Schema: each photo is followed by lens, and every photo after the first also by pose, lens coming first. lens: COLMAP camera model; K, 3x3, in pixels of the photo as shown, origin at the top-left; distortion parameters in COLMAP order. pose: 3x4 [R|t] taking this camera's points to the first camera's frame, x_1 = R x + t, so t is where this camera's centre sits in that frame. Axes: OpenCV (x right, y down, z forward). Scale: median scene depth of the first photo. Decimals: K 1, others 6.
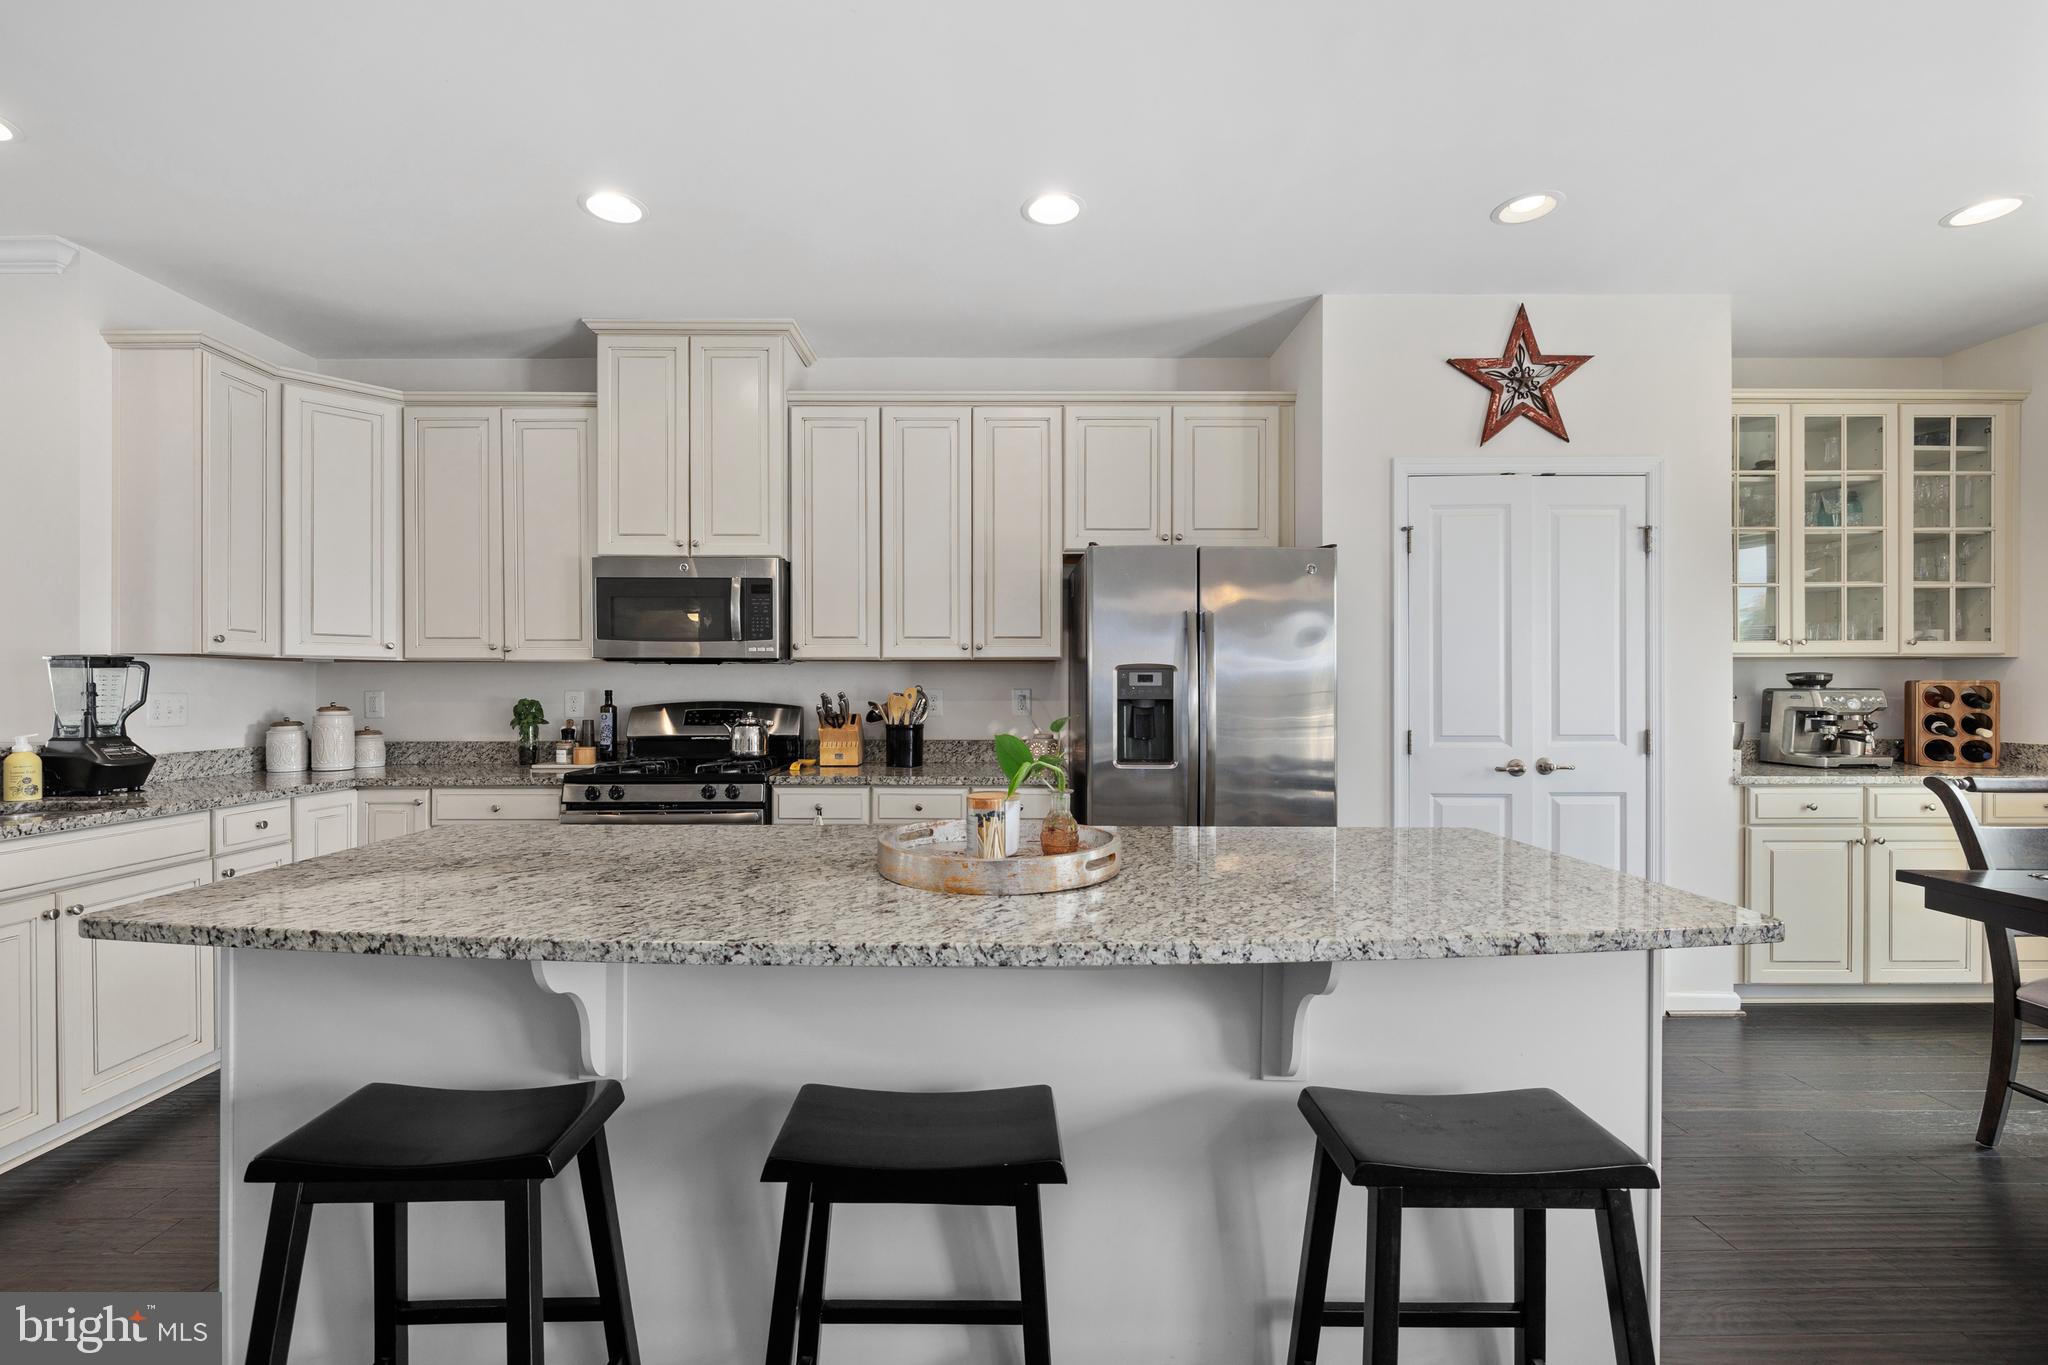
lens RADIAL K [[868.5, 0, 1009.6], [0, 868.5, 697.5], [0, 0, 1]] dist [0.000929, -0.000586]
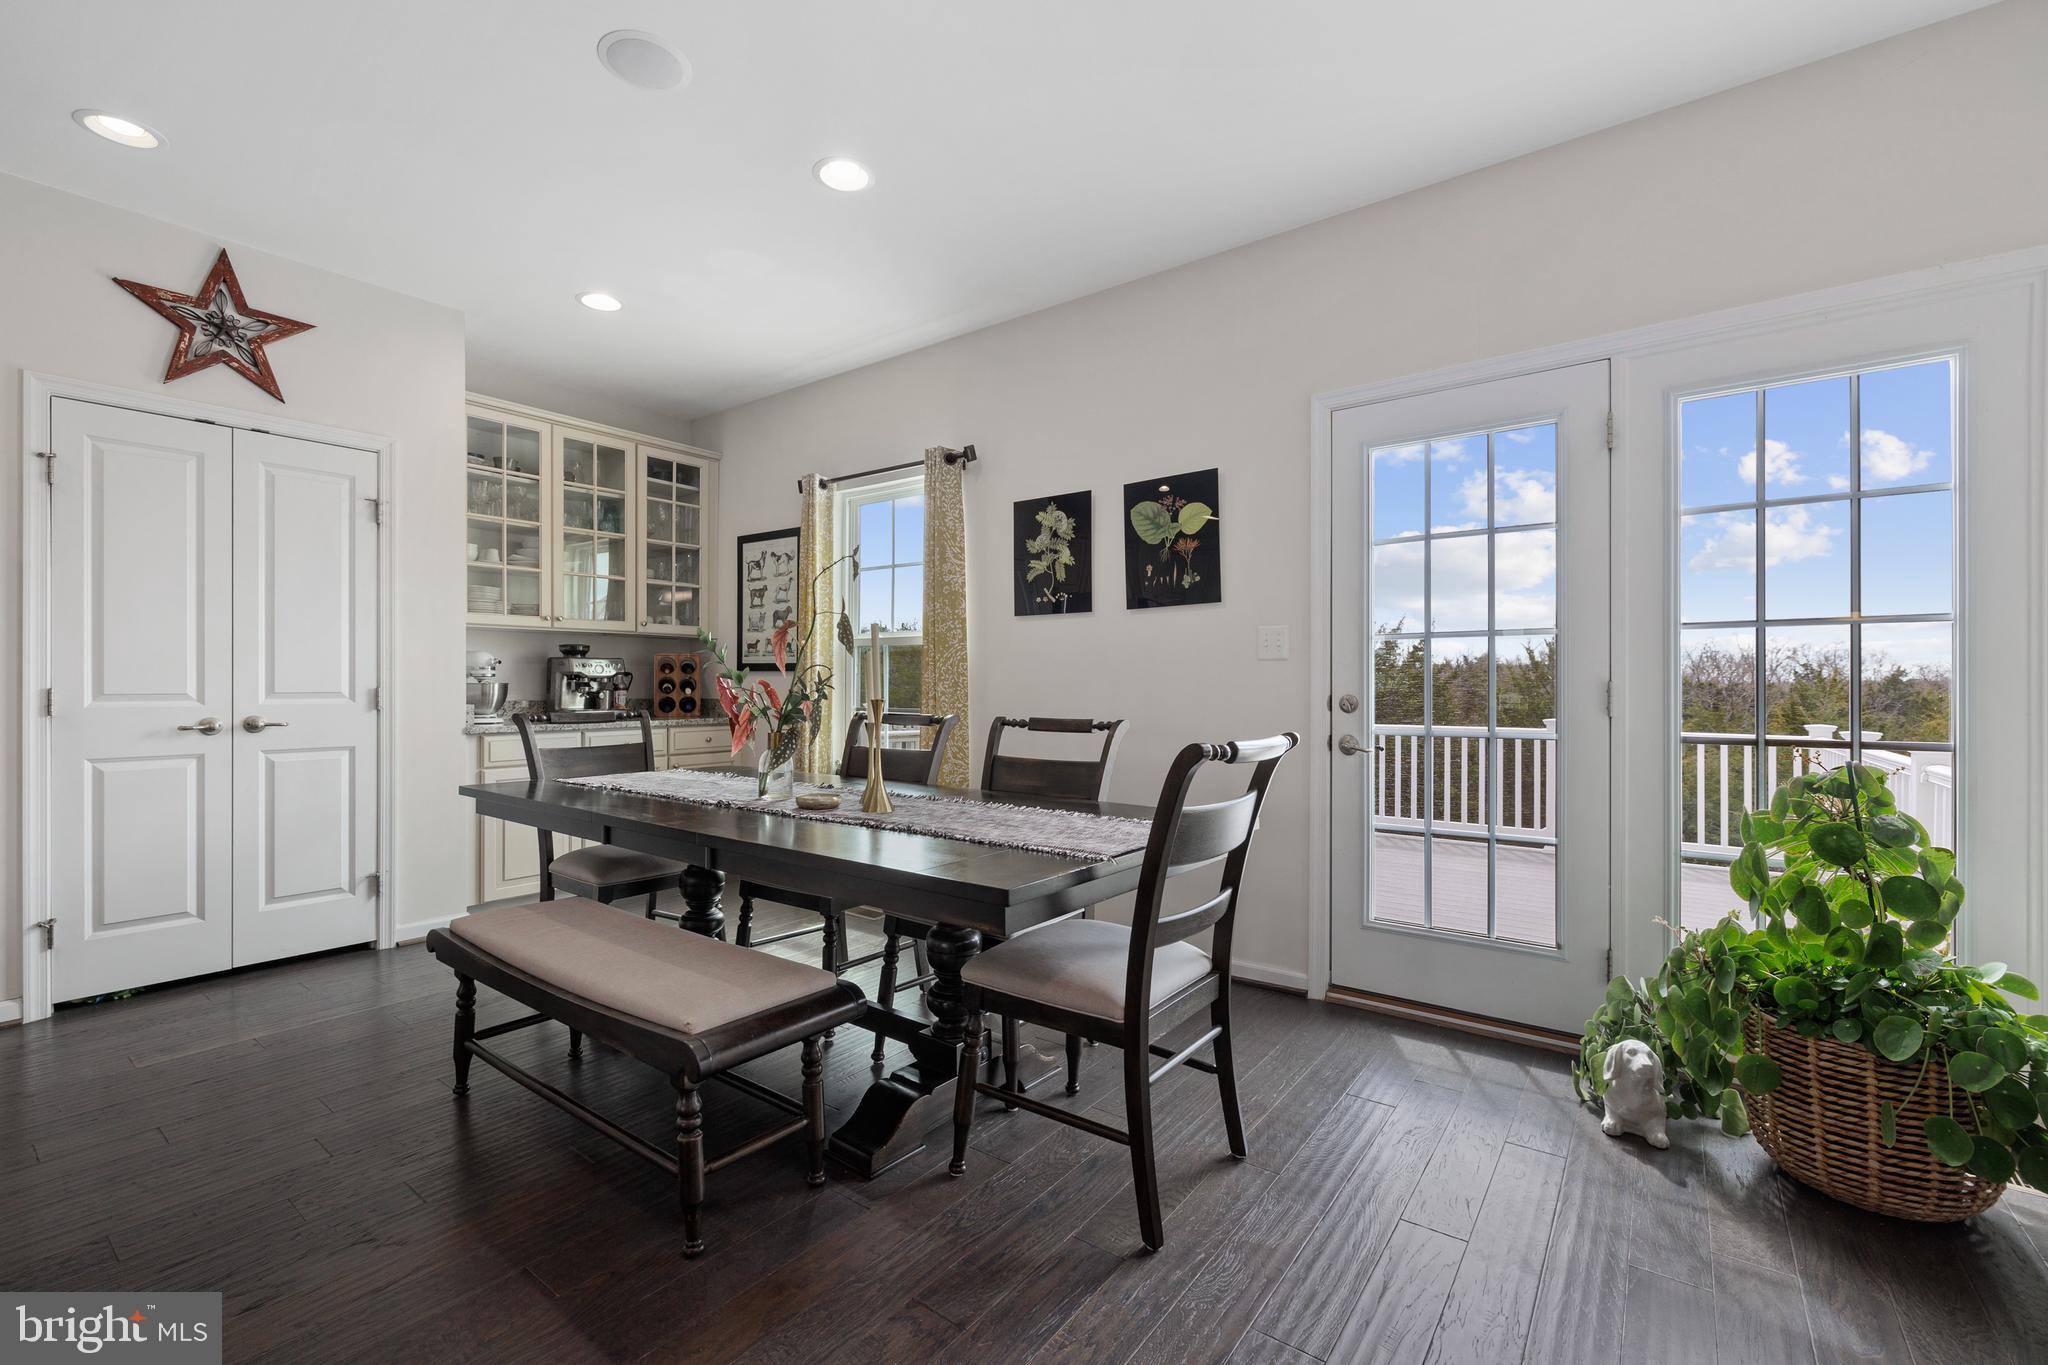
lens RADIAL K [[868.5, 0, 1001.7], [0, 868.5, 681.9], [0, 0, 1]] dist [0.000929, -0.000586]
pose [[0.618784, 0.004810, 0.785547, 0.364742], [0.003972, 0.999949, -0.009251, 0.043303], [-0.785551, 0.008844, 0.618733, -0.278815]]
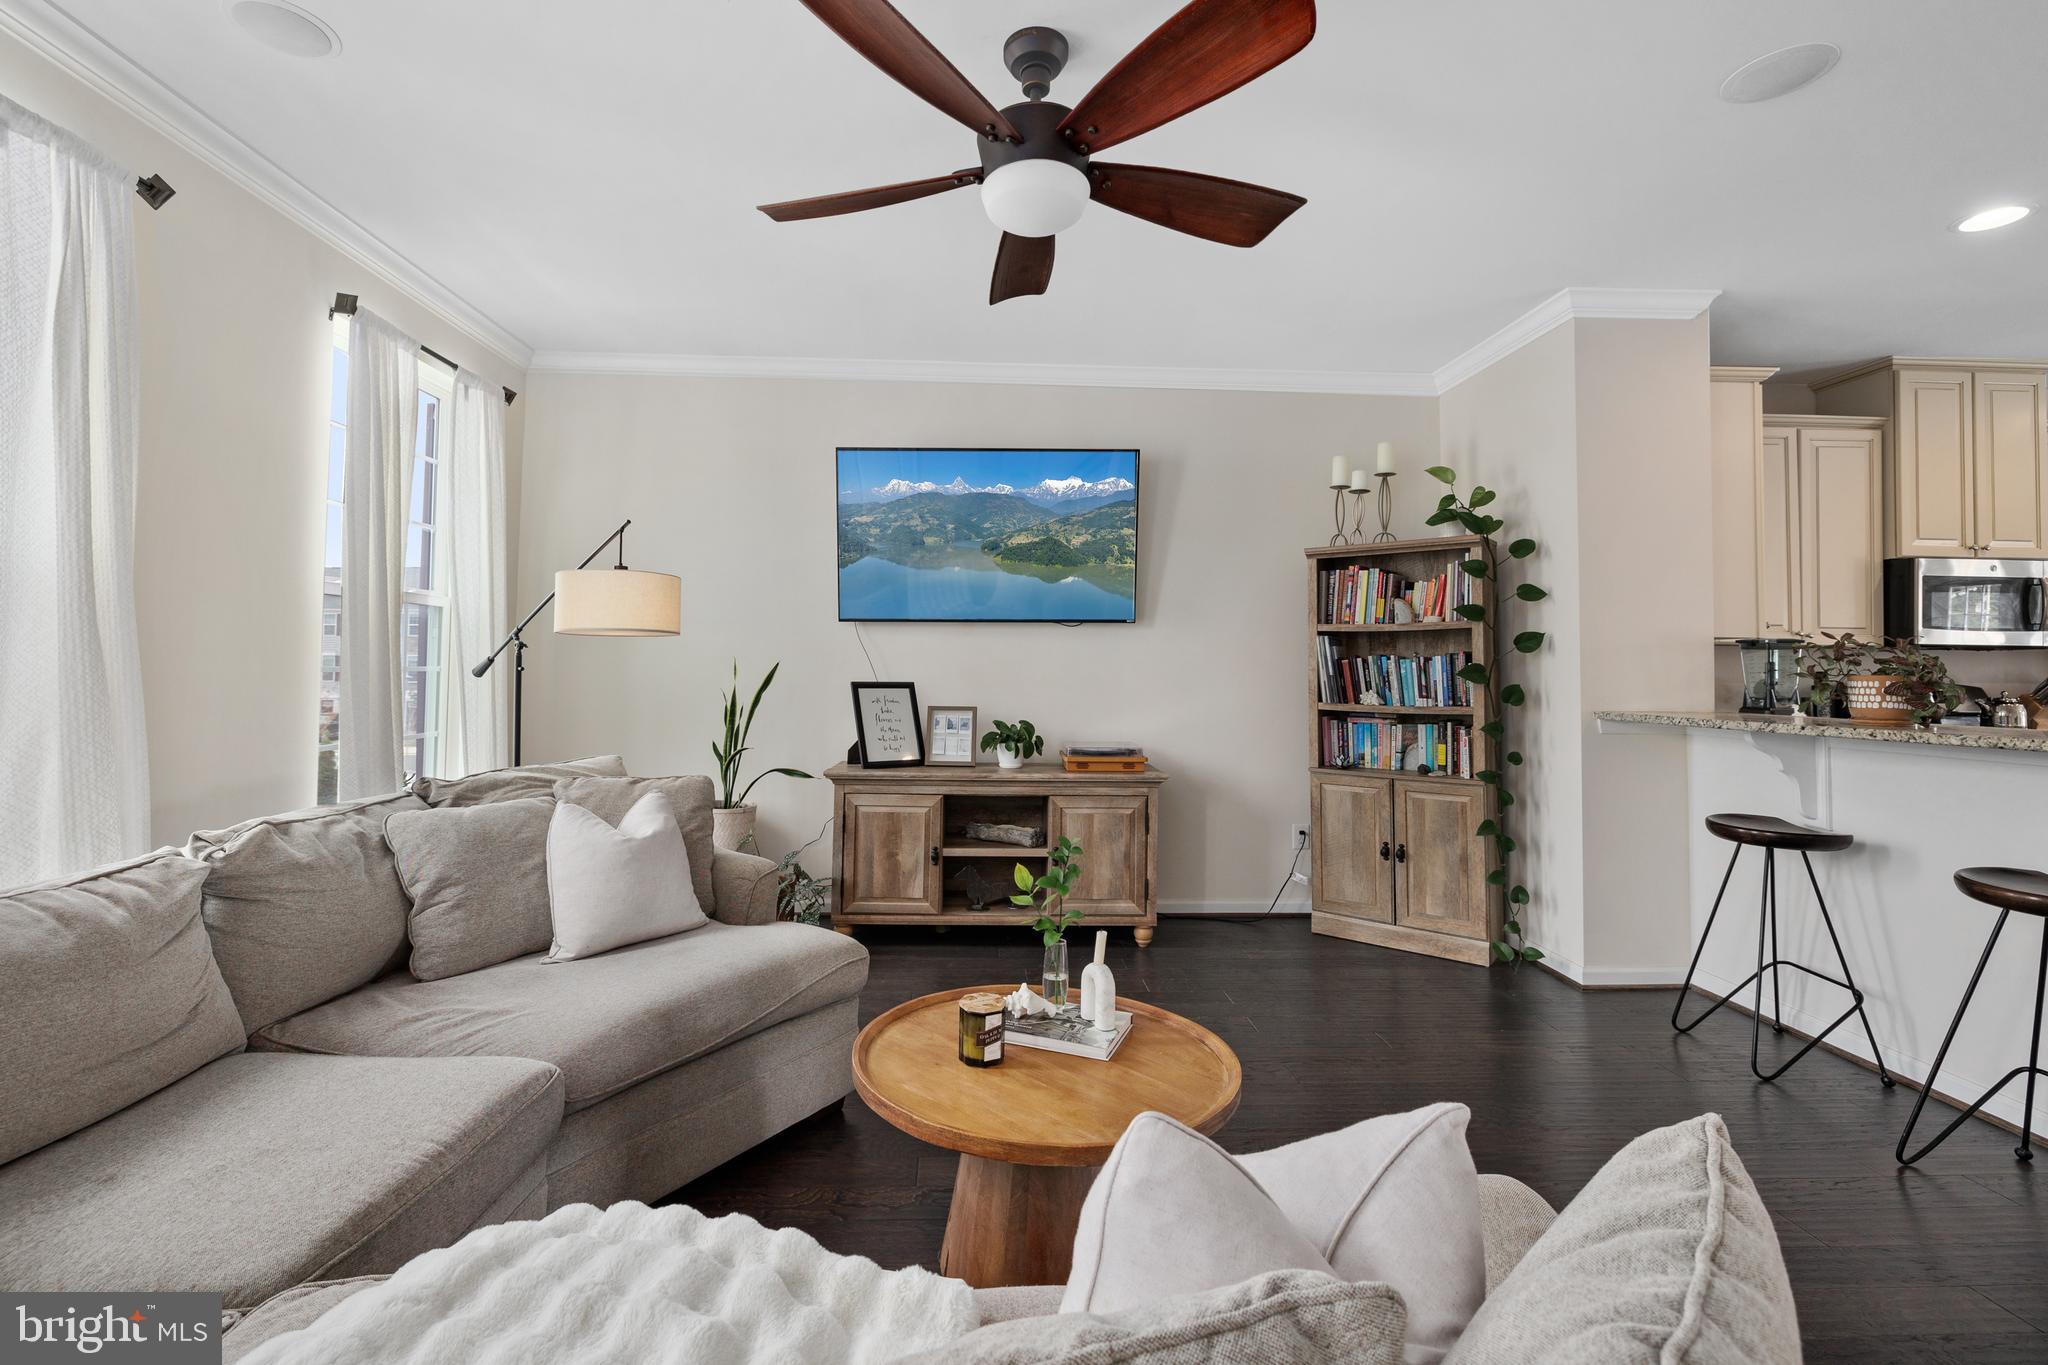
lens RADIAL K [[868.5, 0, 1038.2], [0, 868.5, 644.8], [0, 0, 1]] dist [0.000929, -0.000586]
pose [[0.999452, 0.012667, 0.030592, -1.754679], [-0.011464, 0.999166, -0.039191, 0.014948], [-0.031063, 0.038818, 0.998763, -0.128339]]
